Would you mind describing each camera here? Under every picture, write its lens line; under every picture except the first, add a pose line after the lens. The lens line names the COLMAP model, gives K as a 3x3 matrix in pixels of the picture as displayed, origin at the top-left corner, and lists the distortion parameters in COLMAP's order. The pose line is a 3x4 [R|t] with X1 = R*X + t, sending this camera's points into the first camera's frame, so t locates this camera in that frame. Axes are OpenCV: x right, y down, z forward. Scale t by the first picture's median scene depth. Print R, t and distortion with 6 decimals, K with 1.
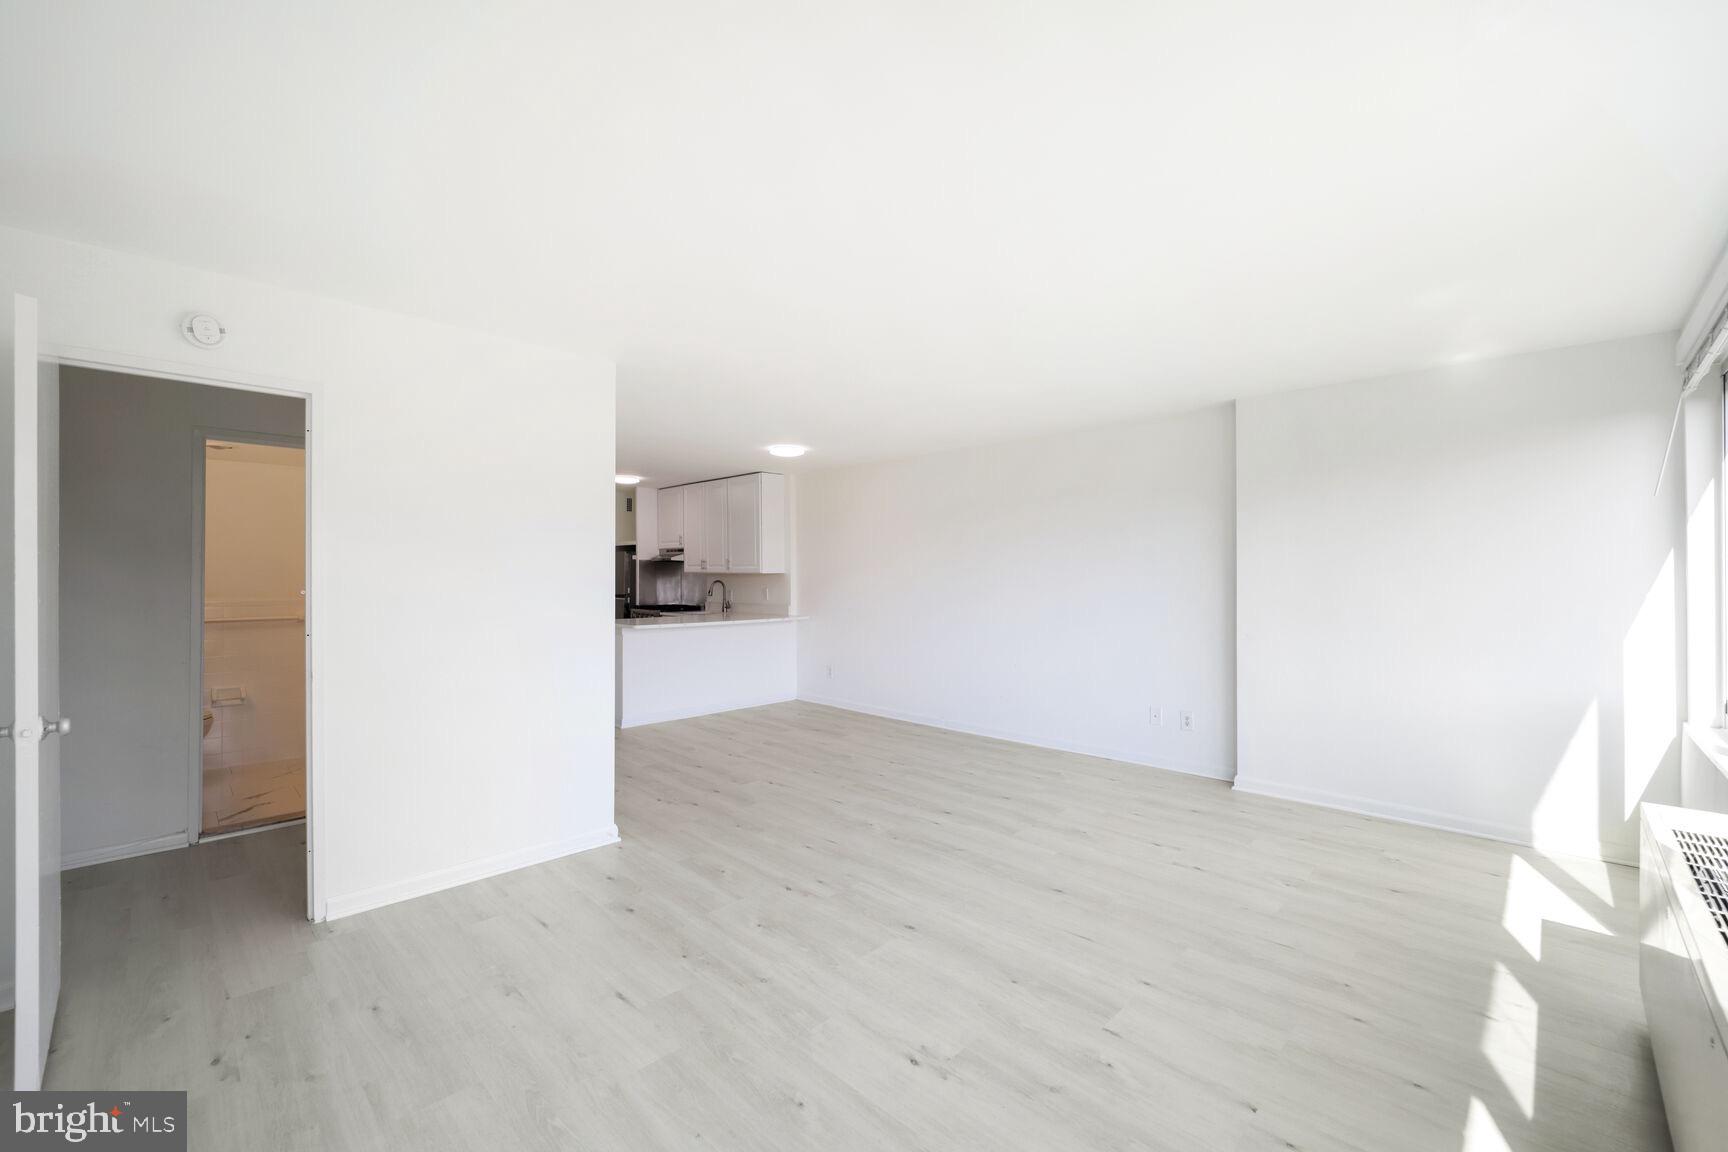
lens RADIAL K [[705.1, 0, 843.7], [0, 705.1, 573.3], [0, 0, 1]] dist [-0.002889, -0.000529]
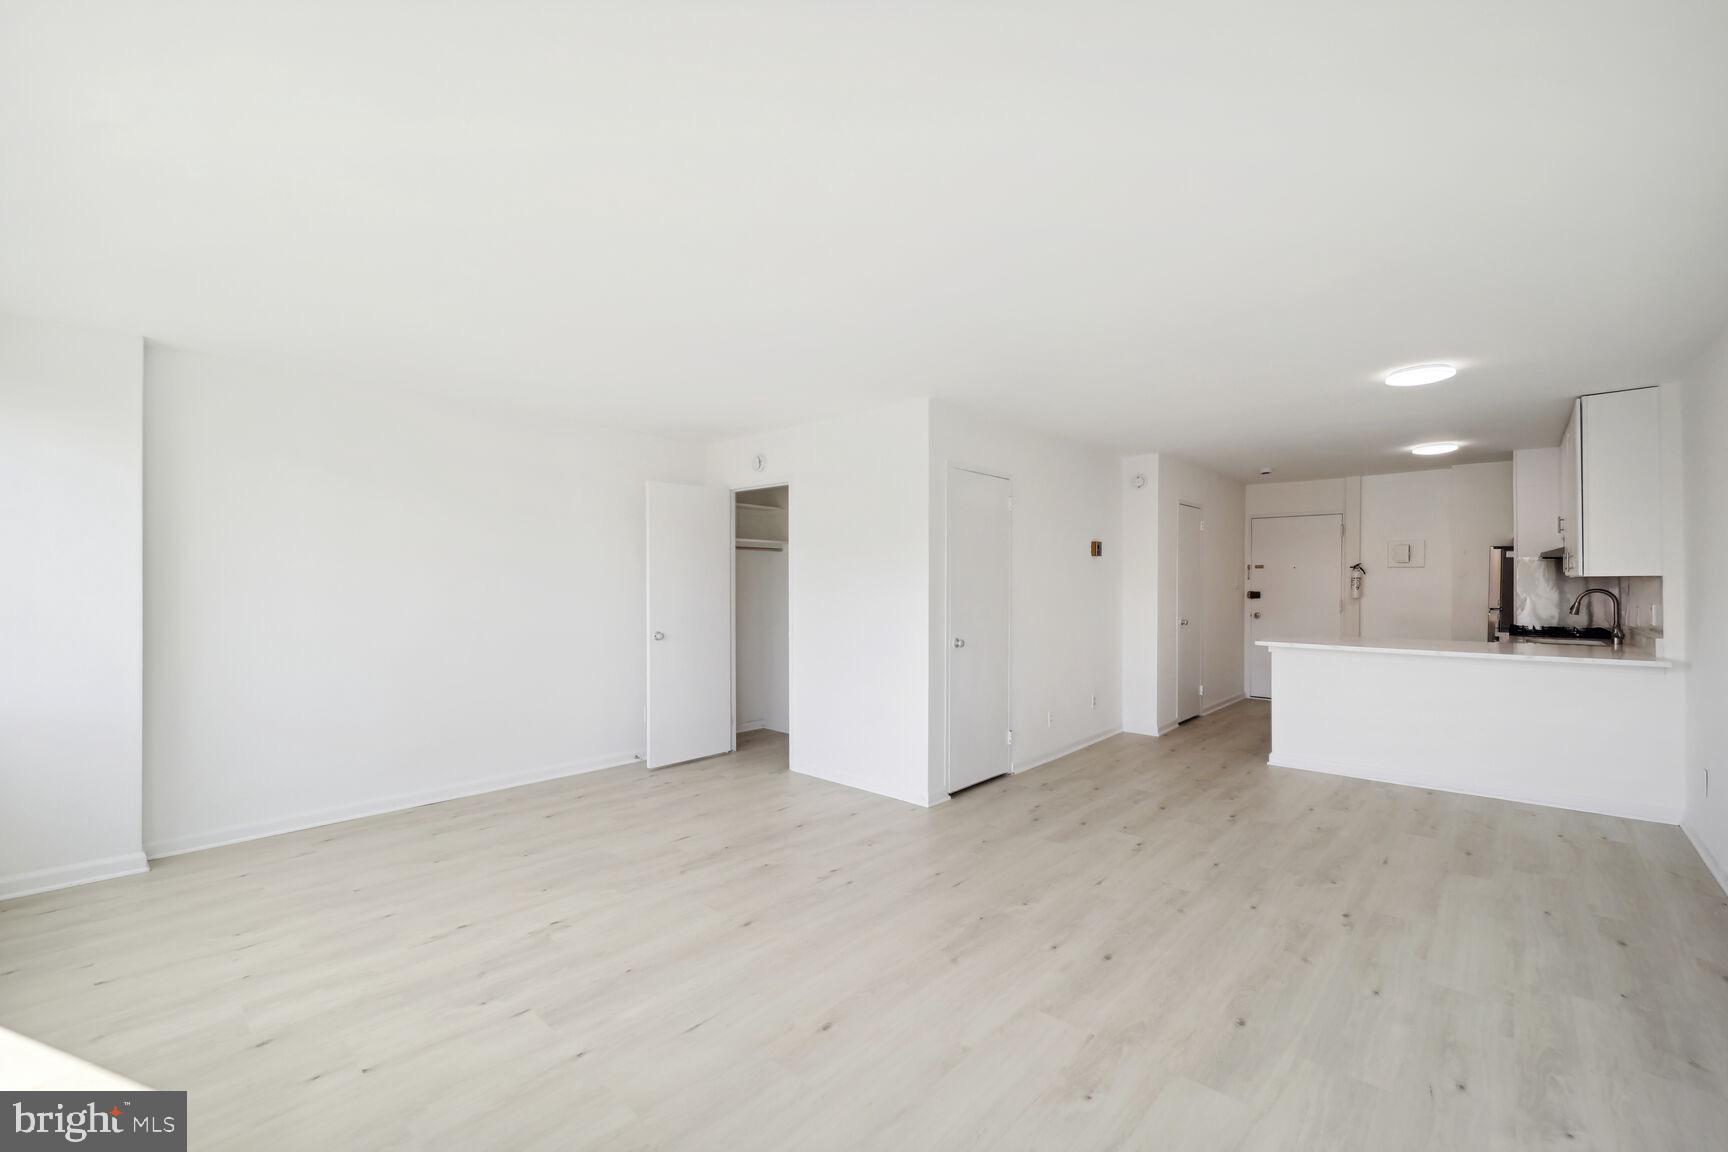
lens RADIAL K [[705.1, 0, 881.9], [0, 705.1, 581.8], [0, 0, 1]] dist [-0.002889, -0.000529]
pose [[0.072398, -0.001306, -0.997375, 0.986863], [0.003112, 0.999995, -0.001084, 0.007788], [0.997371, -0.003025, 0.072402, 0.984092]]
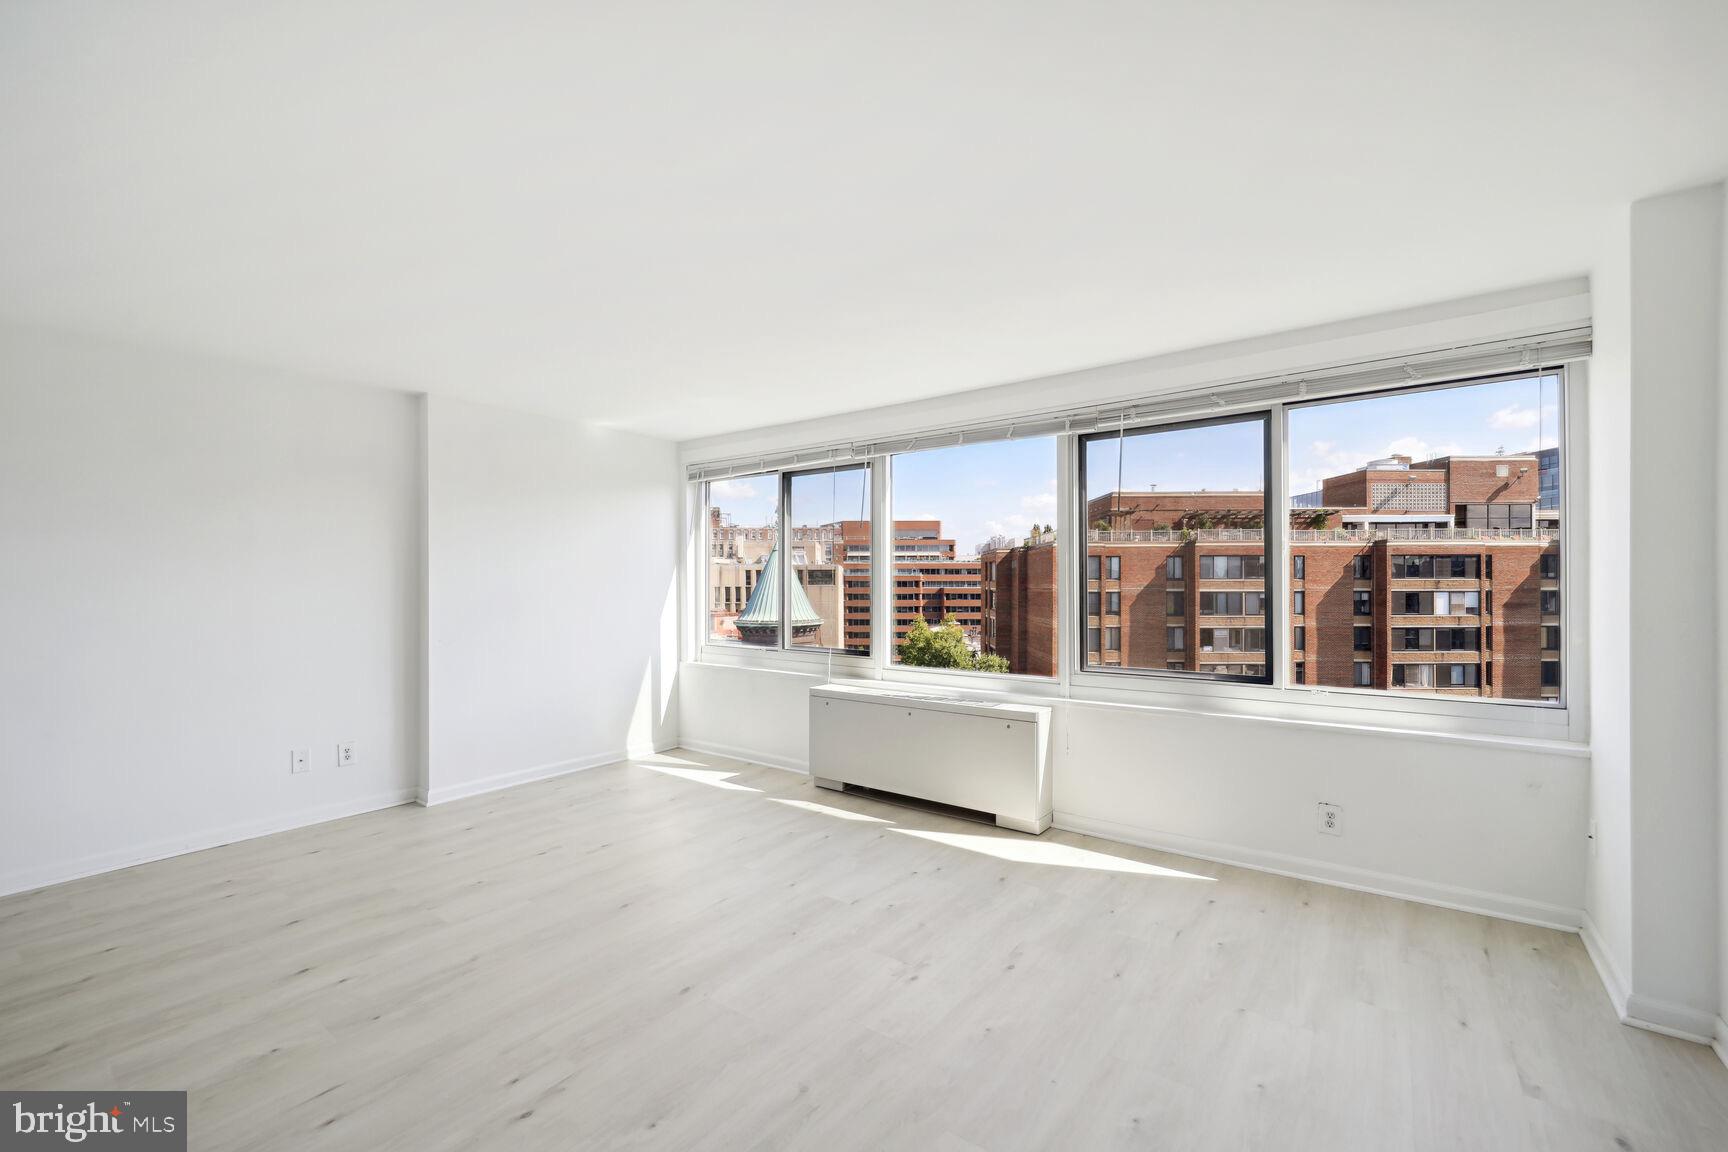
lens RADIAL K [[705.1, 0, 881.4], [0, 705.1, 583.5], [0, 0, 1]] dist [-0.002889, -0.000529]
pose [[-0.162933, -0.001988, 0.986635, -0.689793], [-0.002183, 0.999996, 0.001655, 0.005776], [-0.986635, -0.001884, -0.162937, 0.794218]]
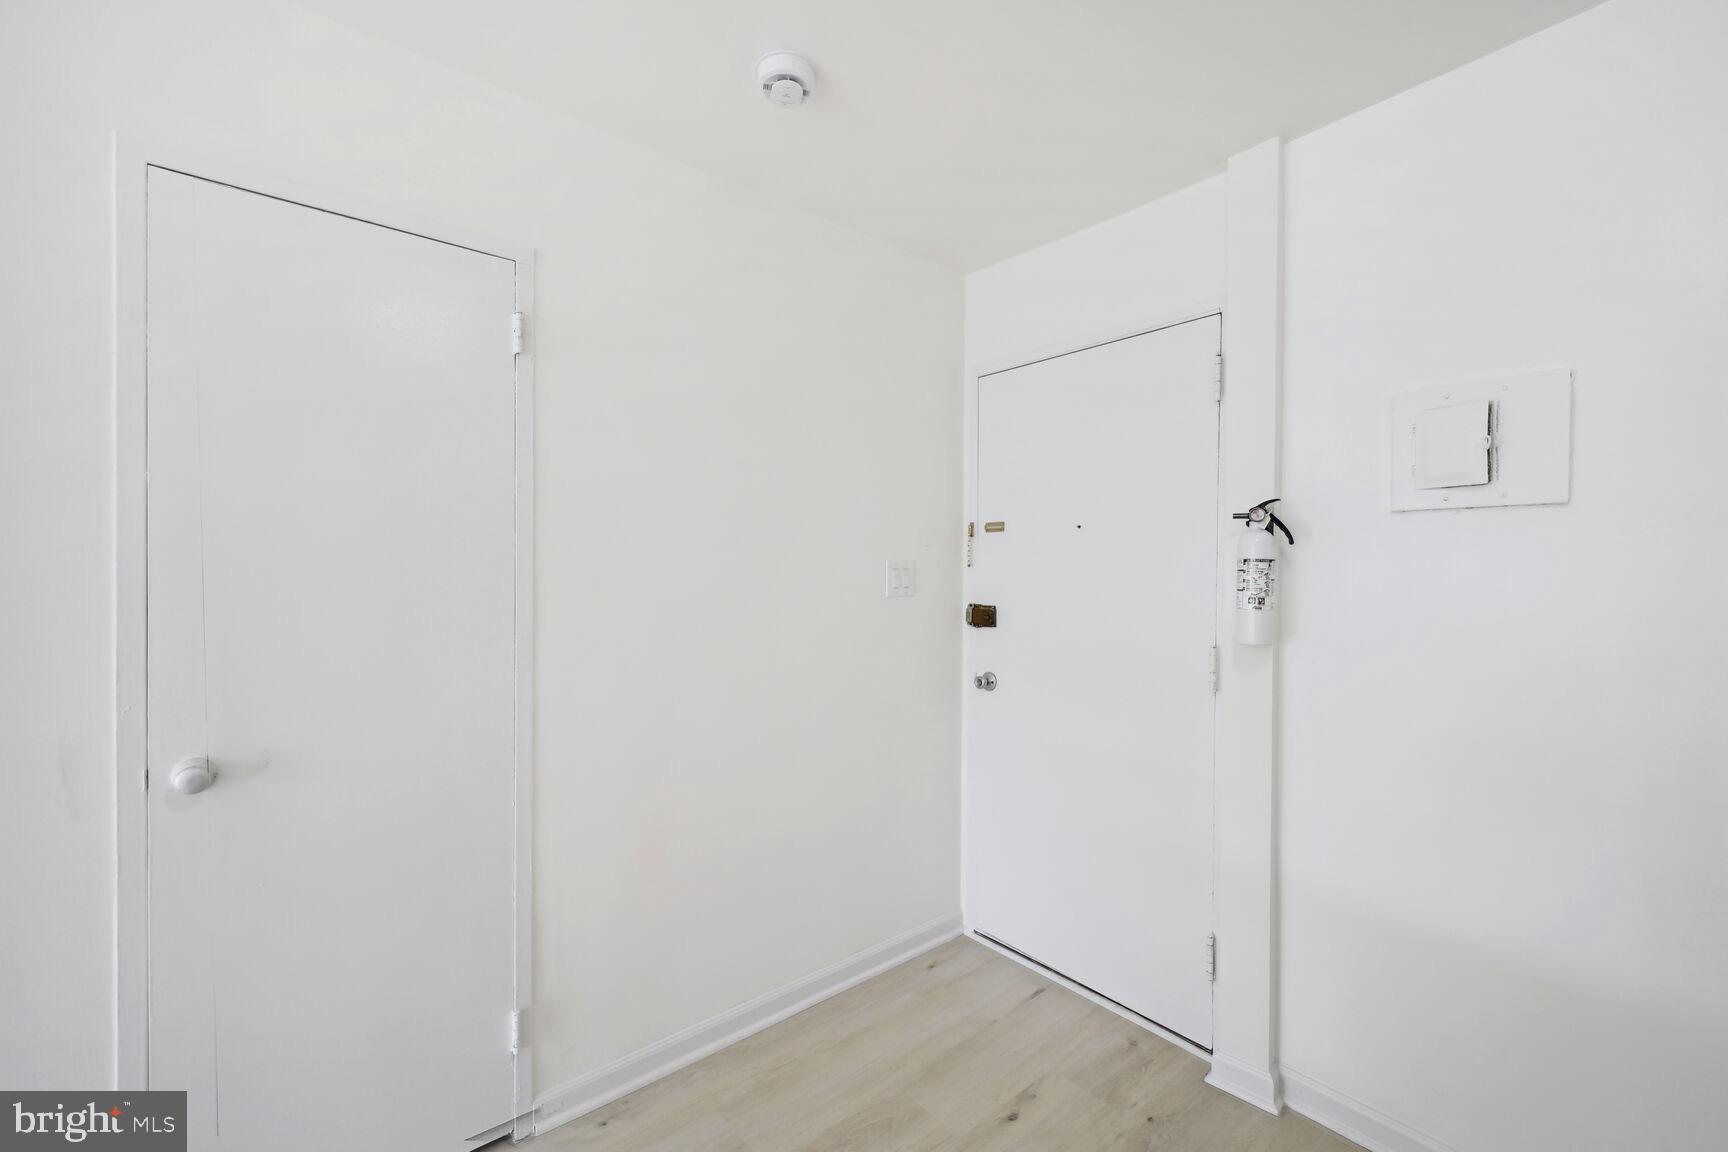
lens RADIAL K [[705.1, 0, 879.3], [0, 705.1, 586.4], [0, 0, 1]] dist [-0.002889, -0.000529]
pose [[-0.050905, 0.022065, -0.998460, -0.696805], [0.009631, 0.999720, 0.021602, 0.003708], [0.998657, -0.008517, -0.051103, 2.493609]]
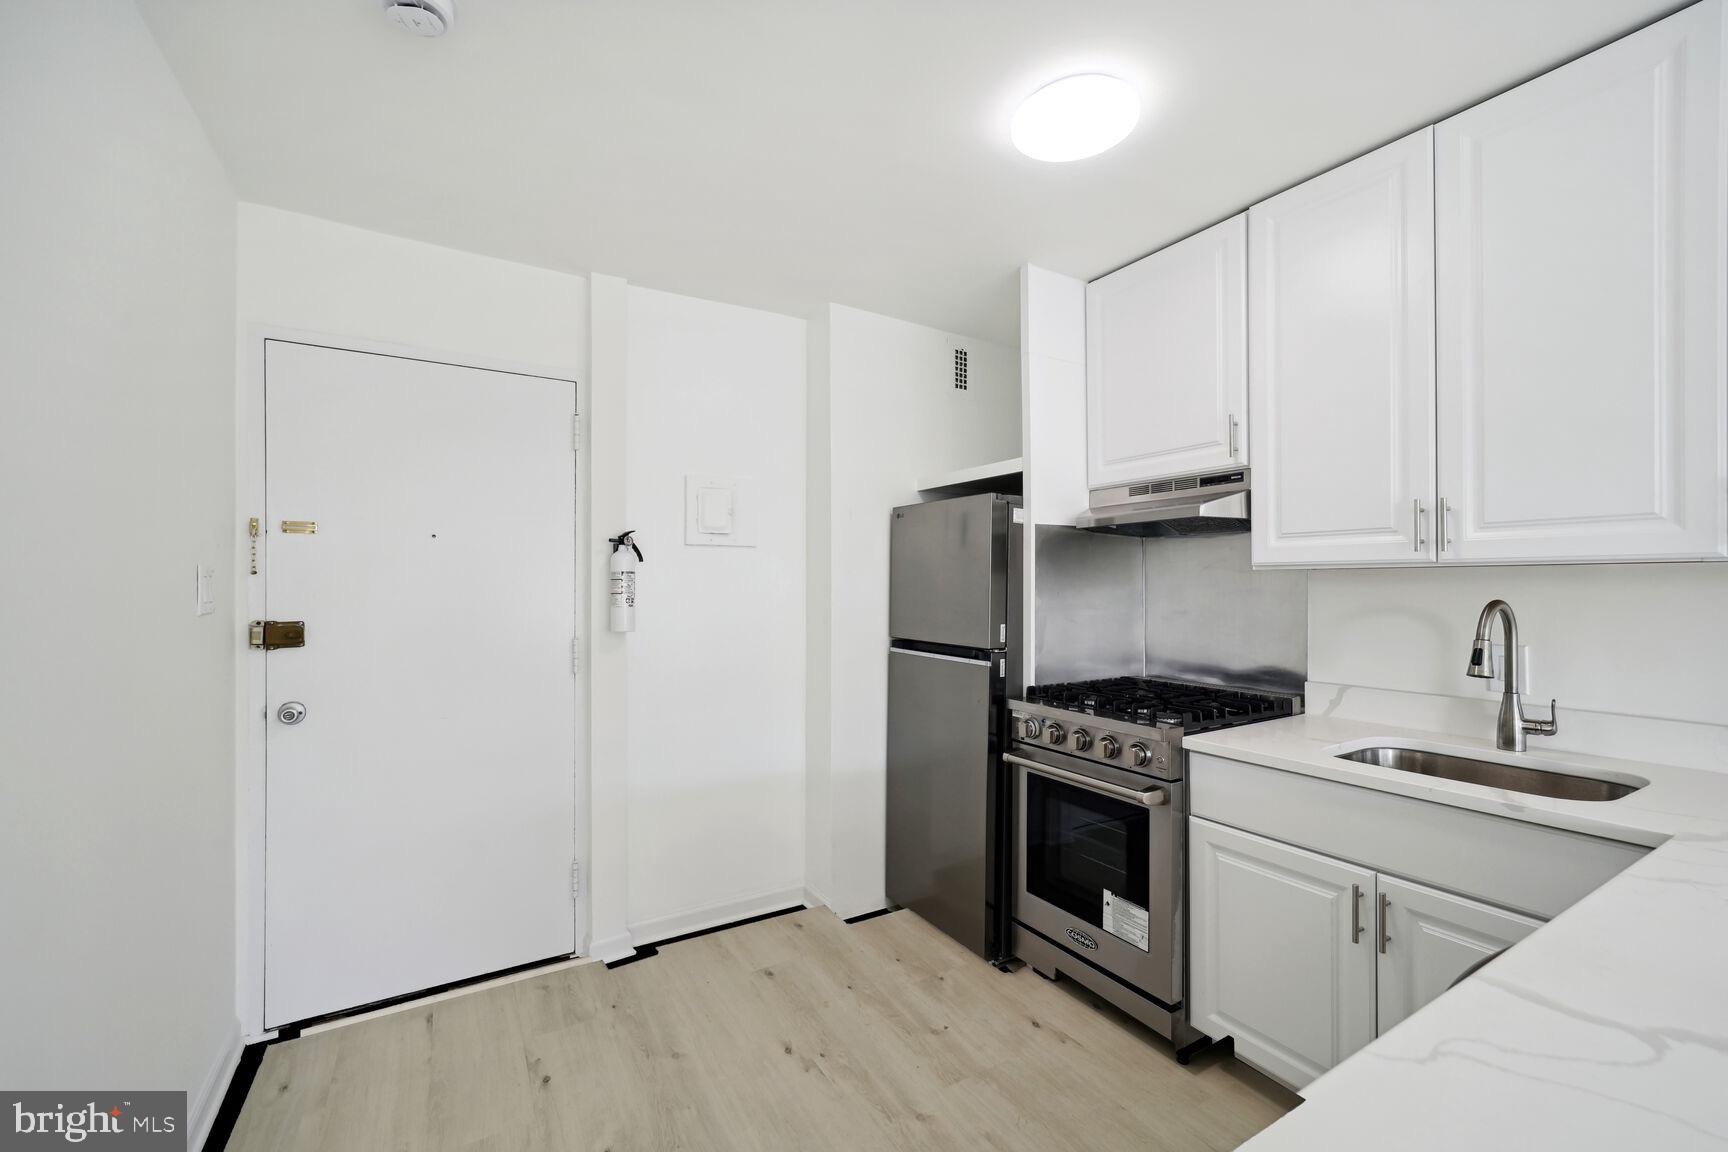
lens RADIAL K [[705.1, 0, 848.4], [0, 705.1, 583.6], [0, 0, 1]] dist [-0.002889, -0.000529]
pose [[0.970702, -0.005808, -0.240215, -0.849762], [0.006455, 0.999977, 0.001905, 0.010566], [0.240198, -0.003399, 0.970718, 2.040942]]
